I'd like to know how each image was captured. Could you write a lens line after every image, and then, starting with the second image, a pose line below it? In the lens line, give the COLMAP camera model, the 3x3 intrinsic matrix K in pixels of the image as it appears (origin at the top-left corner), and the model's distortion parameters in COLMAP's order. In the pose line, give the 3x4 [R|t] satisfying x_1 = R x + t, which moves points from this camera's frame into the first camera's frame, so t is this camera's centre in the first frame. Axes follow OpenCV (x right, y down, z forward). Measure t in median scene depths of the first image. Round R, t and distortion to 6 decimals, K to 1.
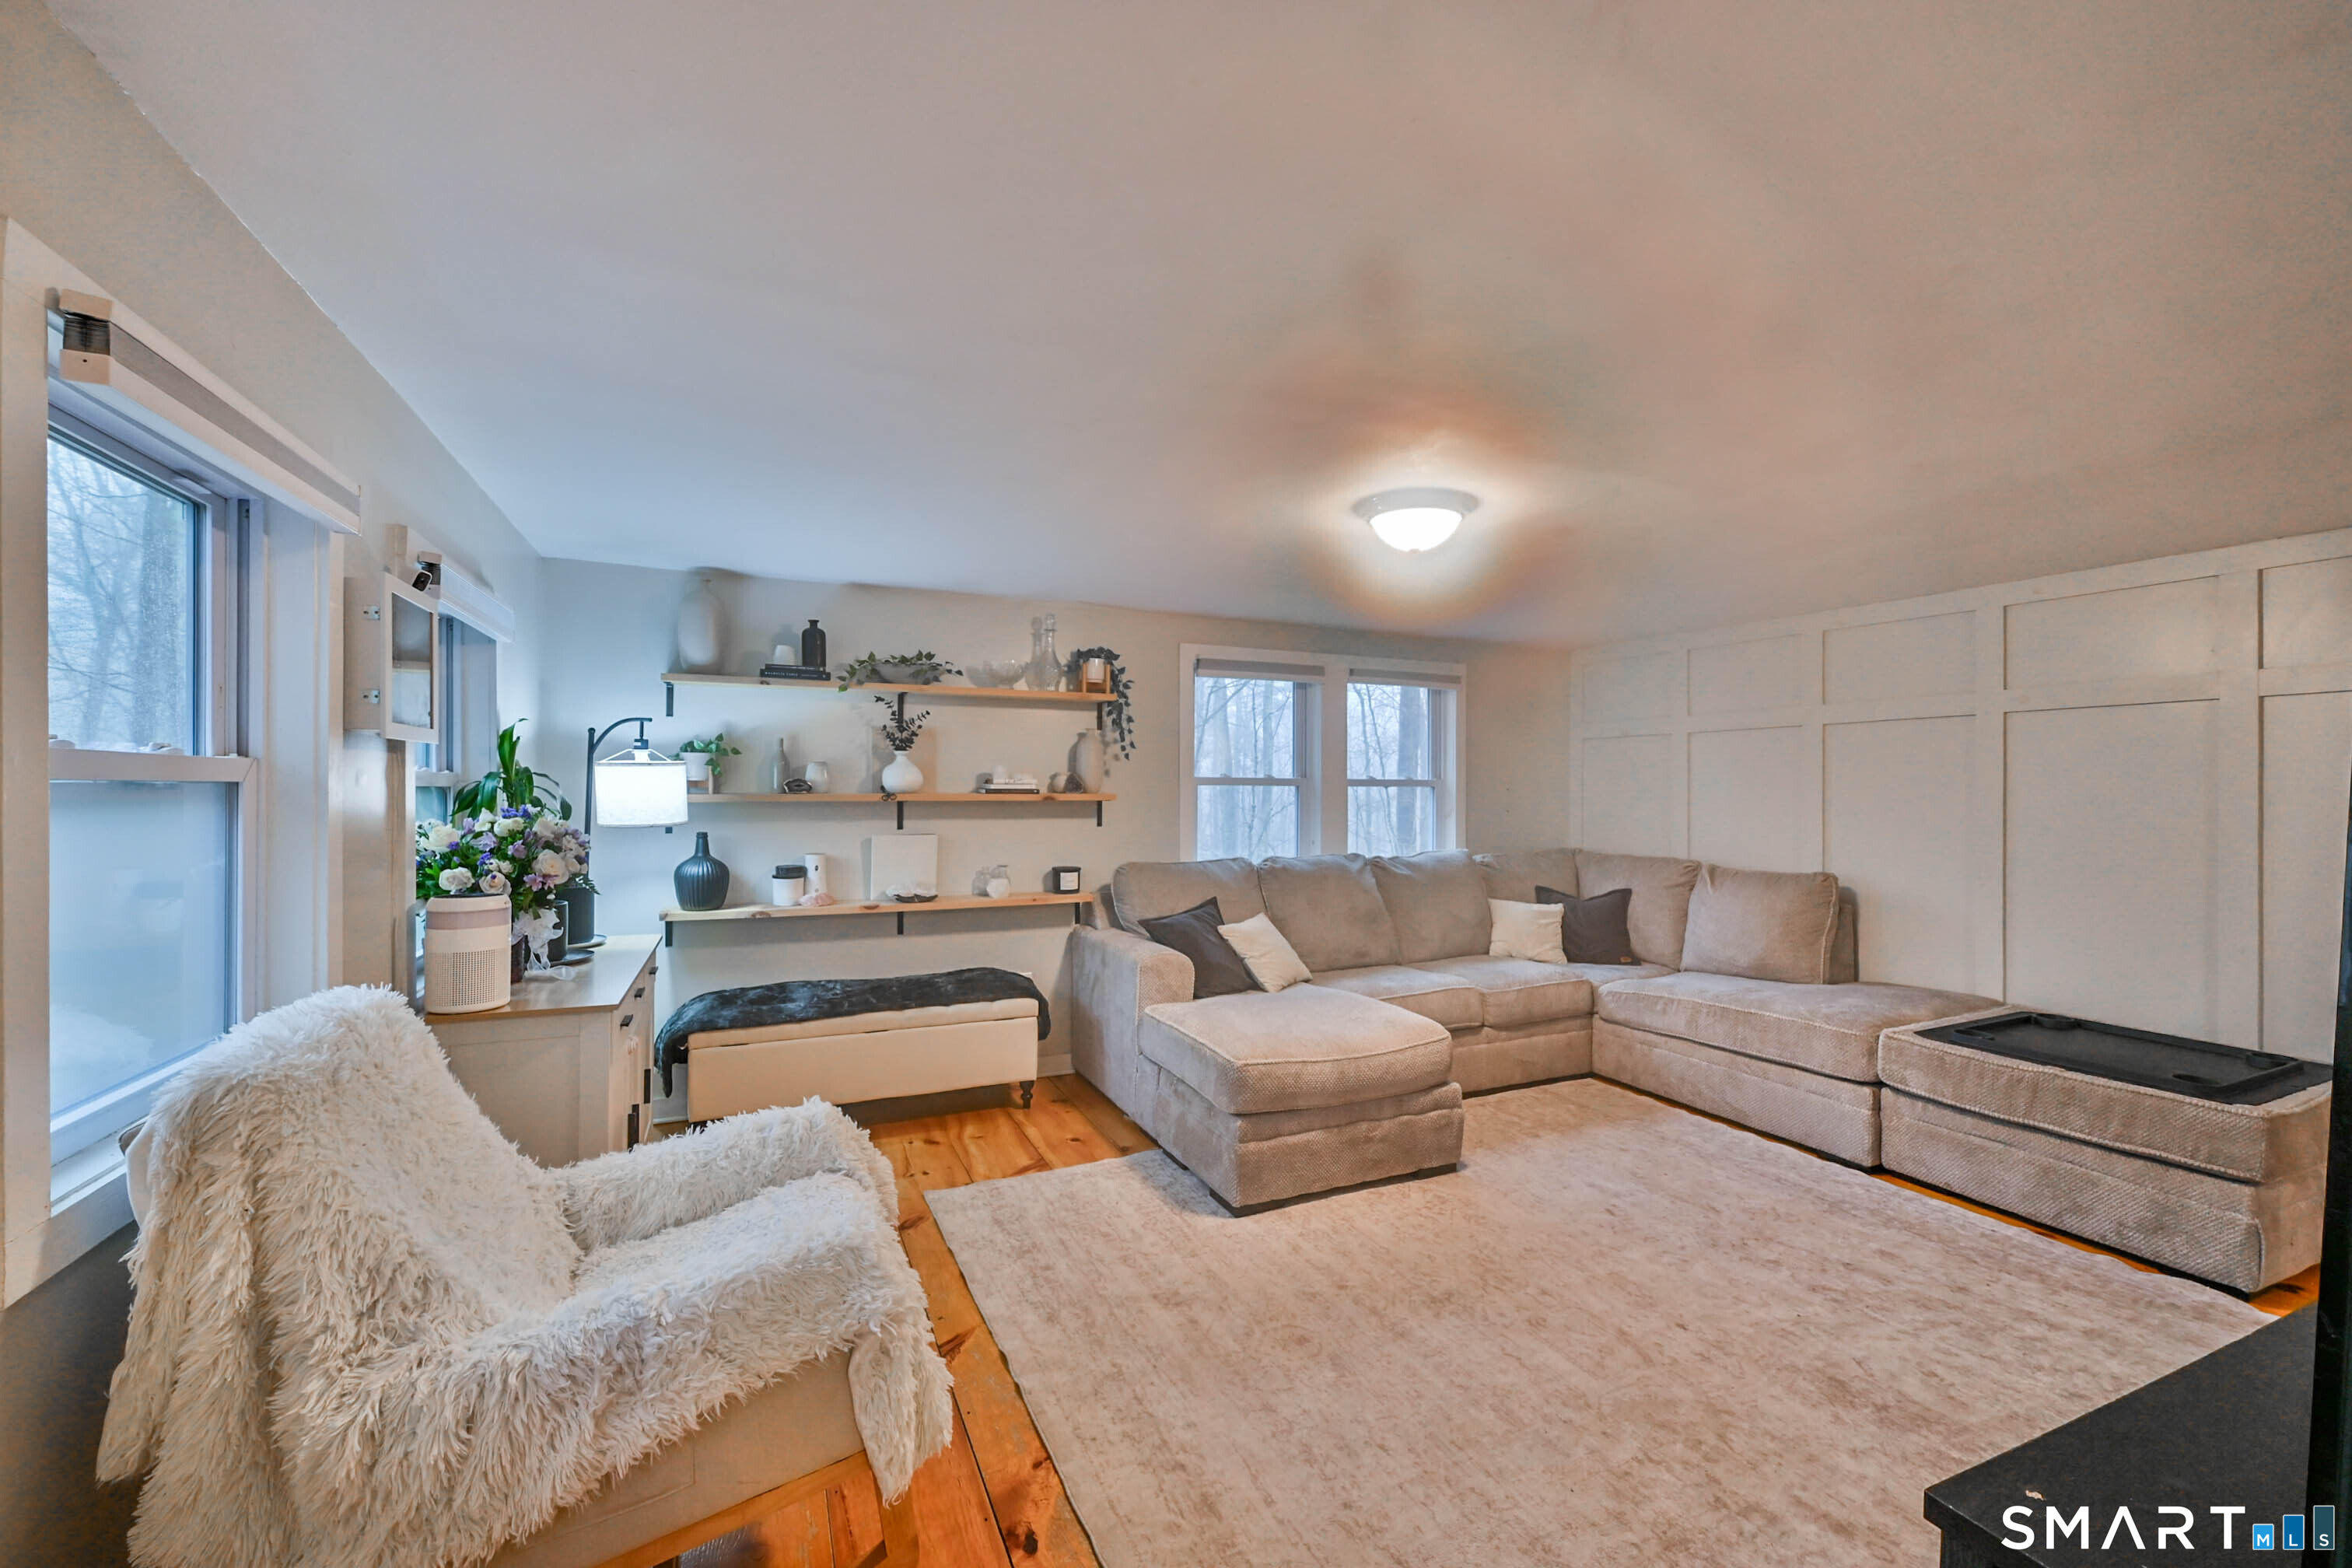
lens RADIAL K [[937.9, 0, 1176.8], [0, 937.9, 795.1], [0, 0, 1]] dist [0.003535, -0.001140]
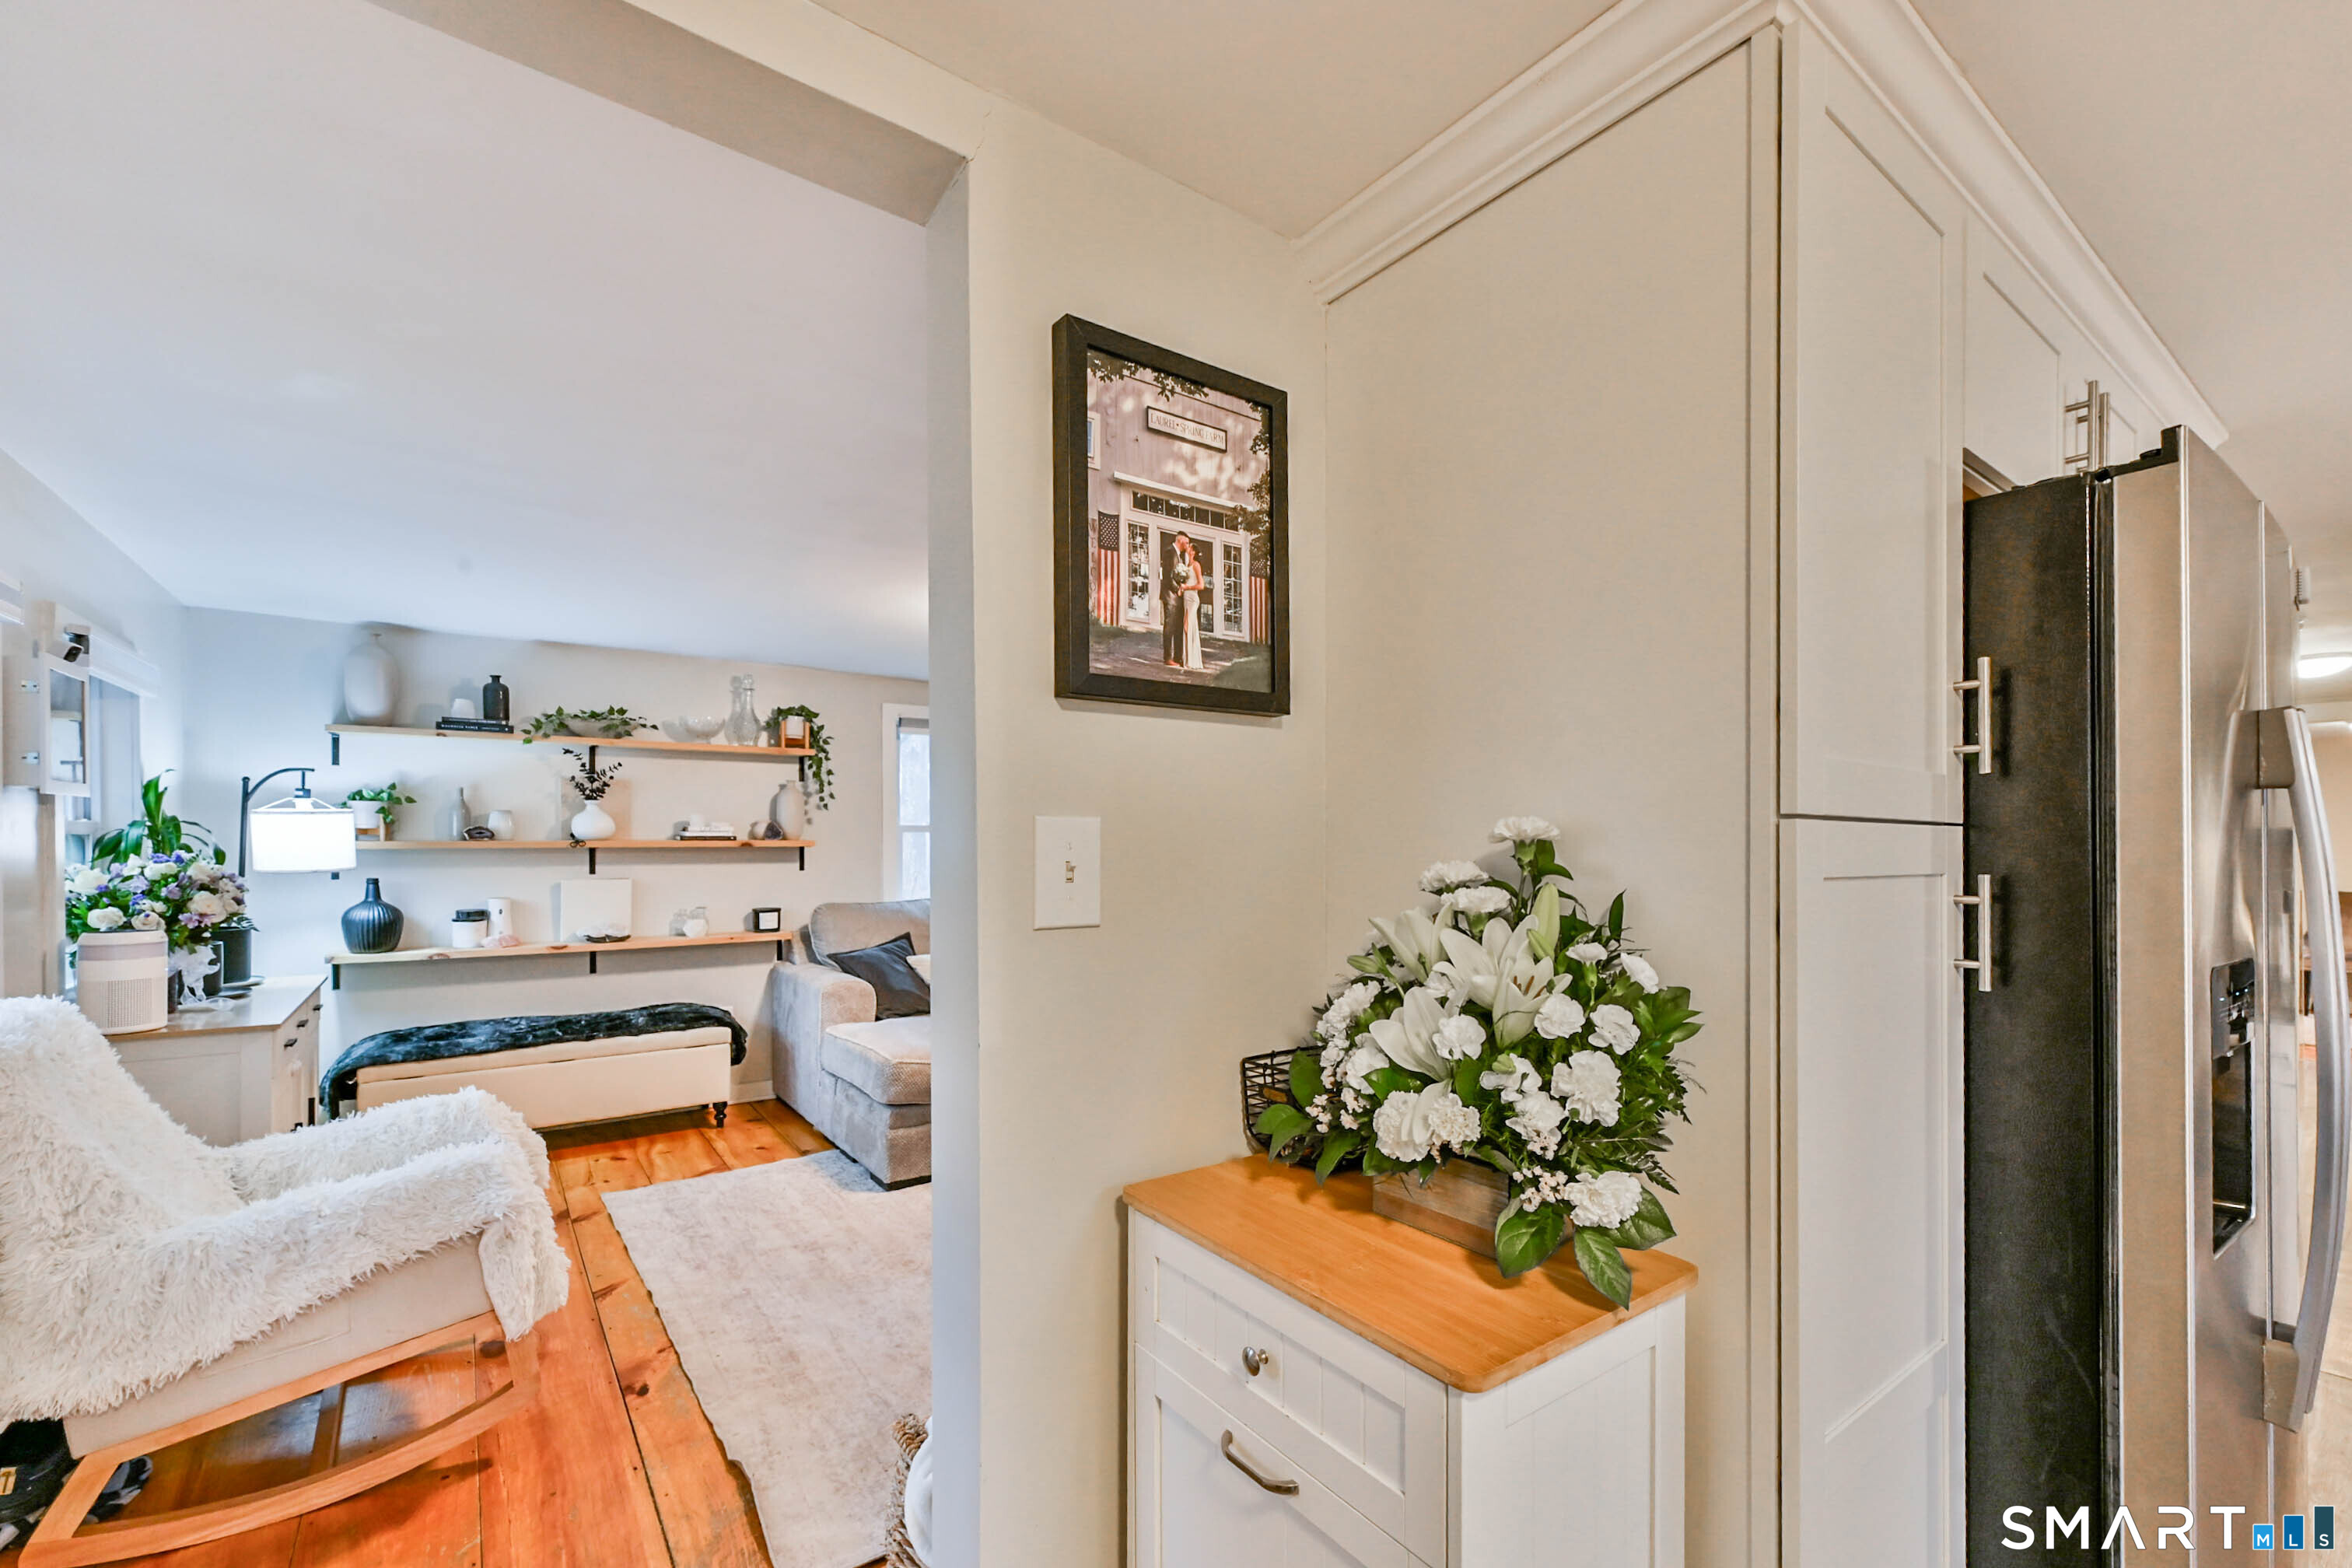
lens RADIAL K [[985.8, 0, 1208.5], [0, 985.8, 845.5], [0, 0, 1]] dist [0.002240, -0.000868]
pose [[0.975334, -0.003387, 0.220706, 0.198308], [0.002659, 0.999990, 0.003594, 0.002731], [-0.220716, -0.002919, 0.975334, -0.343750]]
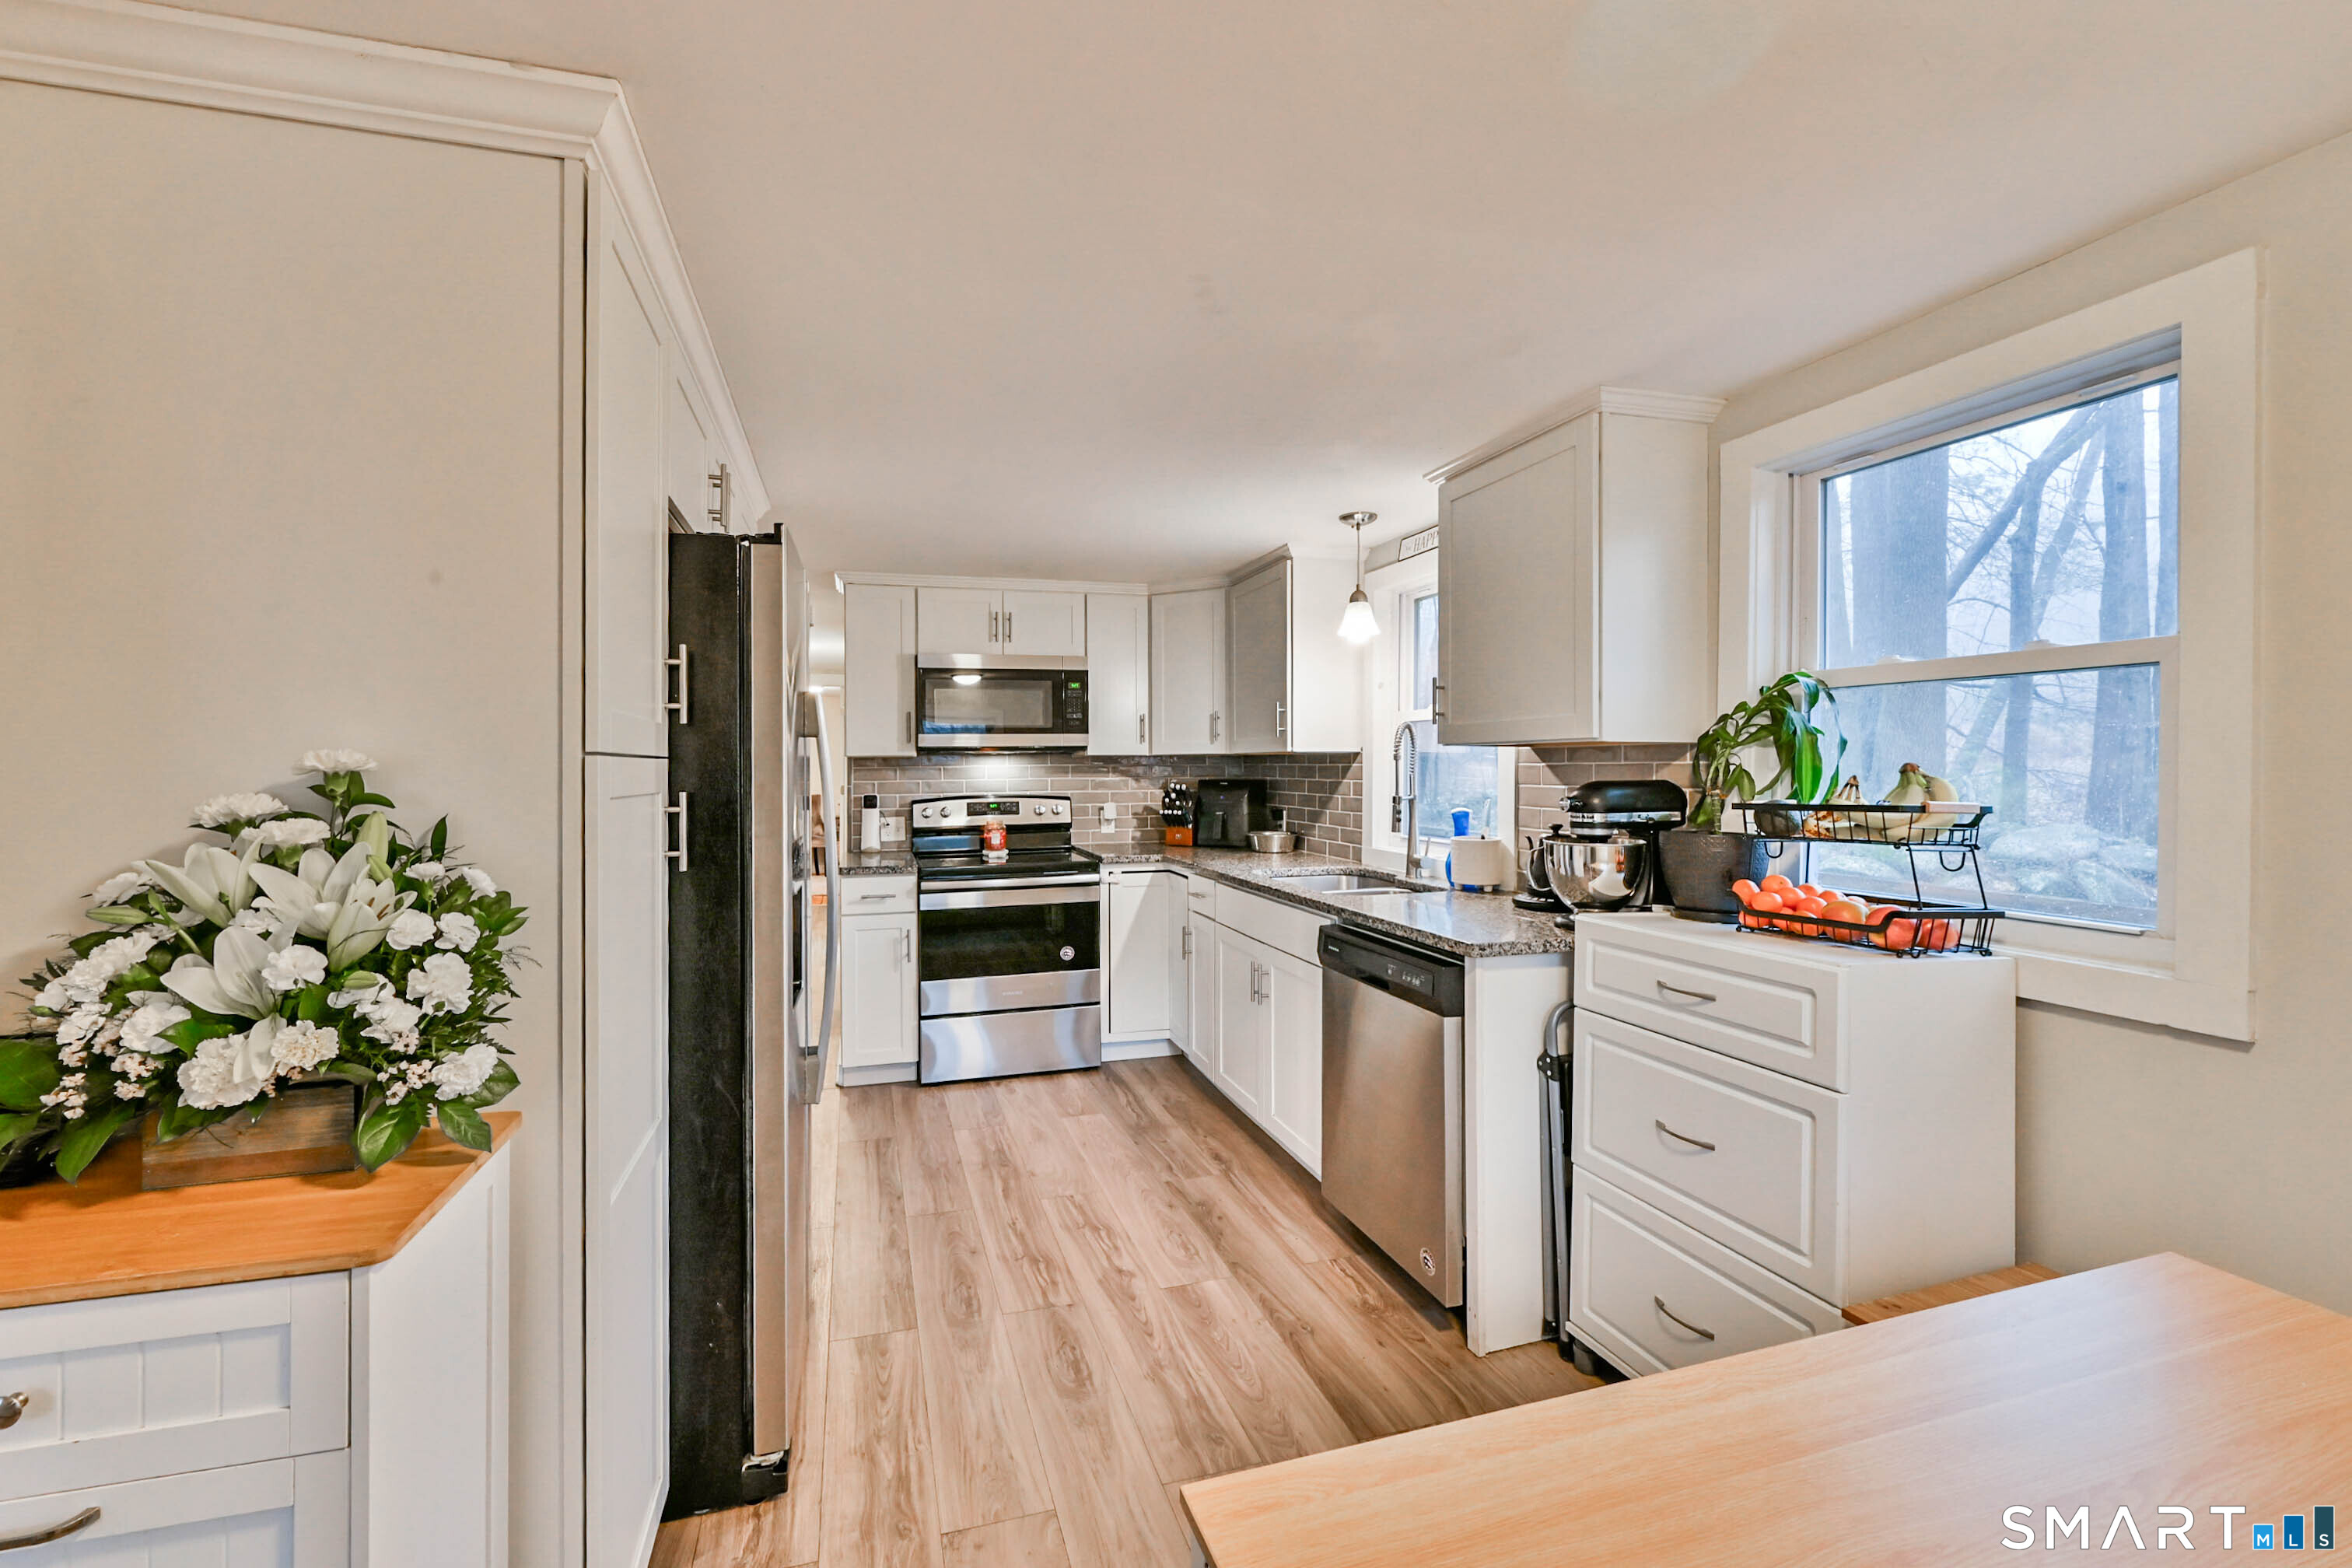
lens RADIAL K [[937.9, 0, 1104.2], [0, 937.9, 773.4], [0, 0, 1]] dist [0.003535, -0.001140]
pose [[0.171055, -0.013856, 0.985164, 0.091728], [-0.001432, 0.999897, 0.014312, -0.002314], [-0.985260, -0.003859, 0.171018, -0.365113]]
